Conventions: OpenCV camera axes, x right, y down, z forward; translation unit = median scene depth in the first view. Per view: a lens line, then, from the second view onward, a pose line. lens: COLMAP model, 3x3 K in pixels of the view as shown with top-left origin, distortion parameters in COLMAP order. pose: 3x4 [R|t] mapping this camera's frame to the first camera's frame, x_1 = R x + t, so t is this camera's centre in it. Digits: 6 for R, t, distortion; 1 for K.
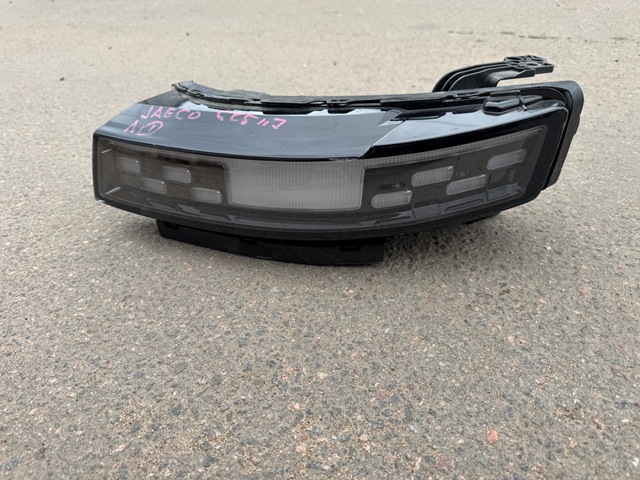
lens RADIAL K [[458.0, 0, 316.6], [0, 458.0, 230.5], [0, 0, 1]] dist [0.017088, -0.029152]
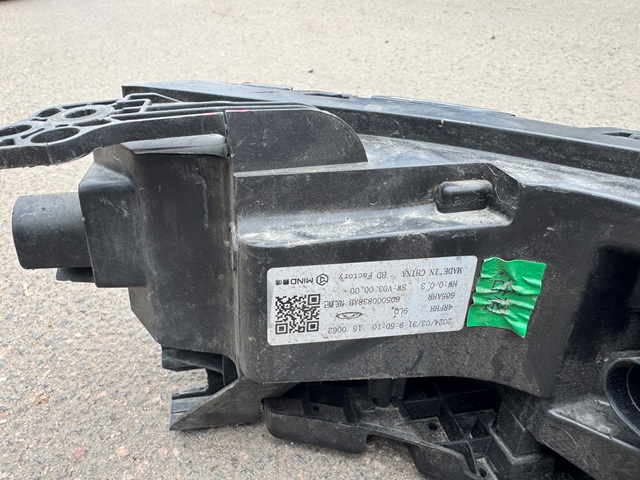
lens RADIAL K [[458.0, 0, 266.7], [0, 458.0, 234.4], [0, 0, 1]] dist [0.017088, -0.029152]
pose [[0.778691, 0.348872, -0.521468, -0.282758], [-0.344911, 0.932320, 0.108695, -0.357312], [0.524096, 0.095220, 0.846319, 0.879925]]
